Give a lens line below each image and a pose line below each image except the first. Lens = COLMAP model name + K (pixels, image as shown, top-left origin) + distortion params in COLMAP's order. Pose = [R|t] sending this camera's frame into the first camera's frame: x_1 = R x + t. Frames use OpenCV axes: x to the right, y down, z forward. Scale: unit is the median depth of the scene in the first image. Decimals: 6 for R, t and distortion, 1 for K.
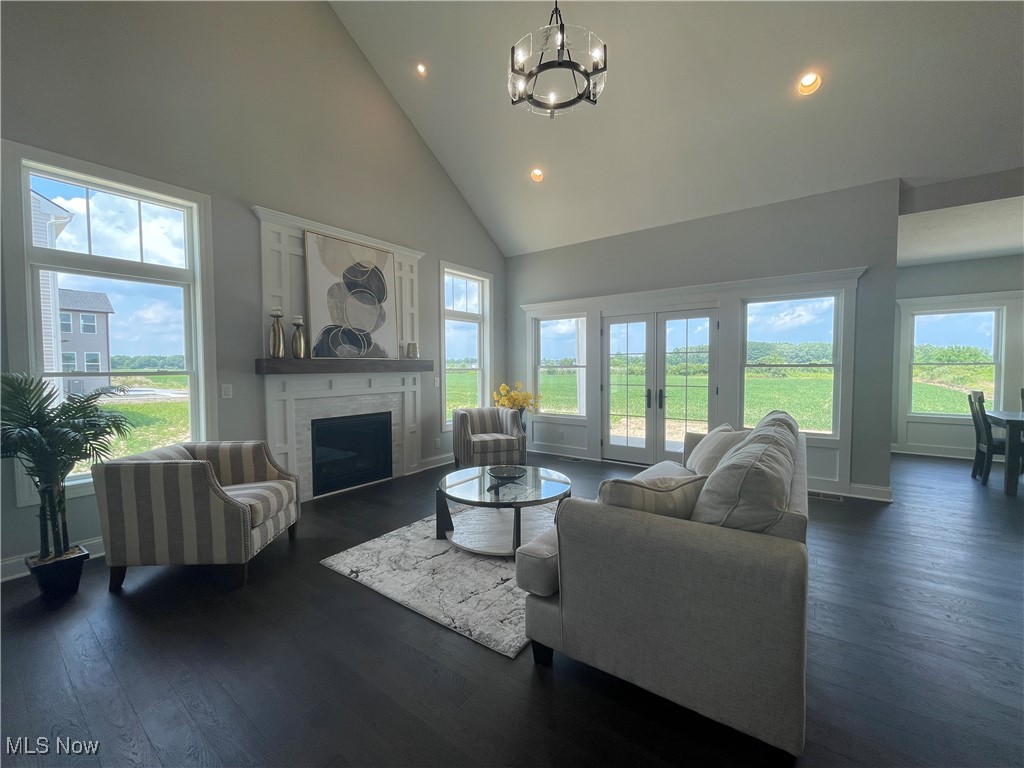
lens RADIAL K [[417.9, 0, 508.5], [0, 417.9, 384.6], [0, 0, 1]] dist [-0.002844, 0.002591]
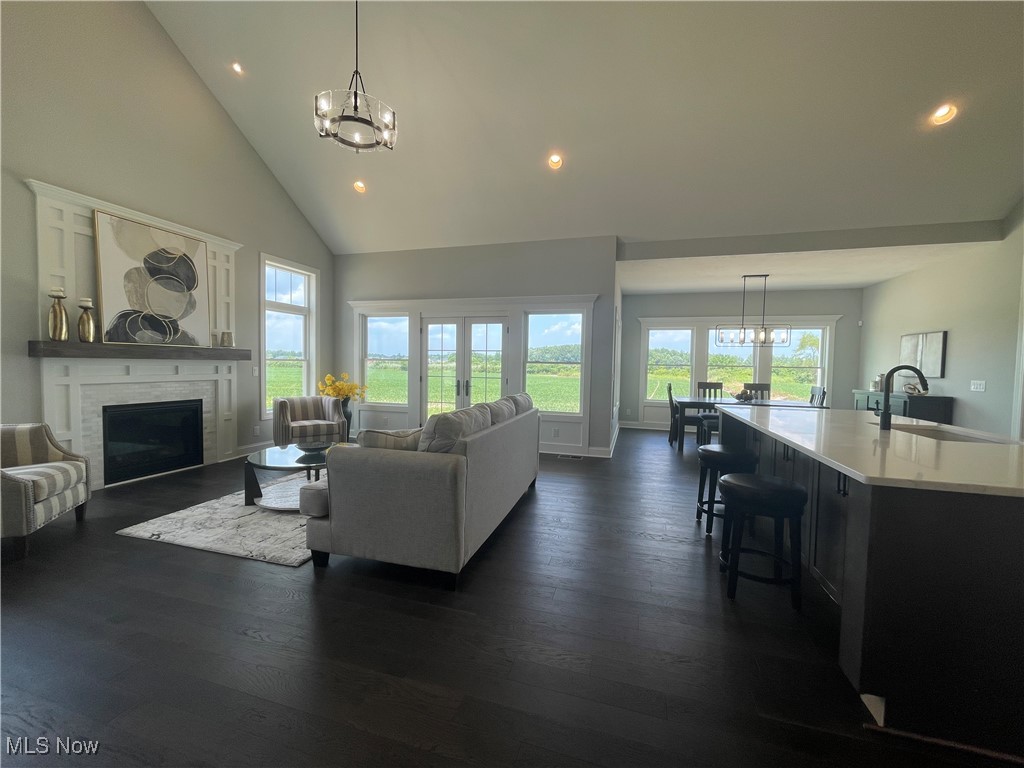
lens RADIAL K [[417.9, 0, 509.6], [0, 417.9, 383.7], [0, 0, 1]] dist [-0.002844, 0.002591]
pose [[0.940465, 0.007667, 0.339804, 0.086239], [-0.009592, 0.999946, 0.003987, 0.019197], [-0.339755, -0.007009, 0.940488, -0.230582]]
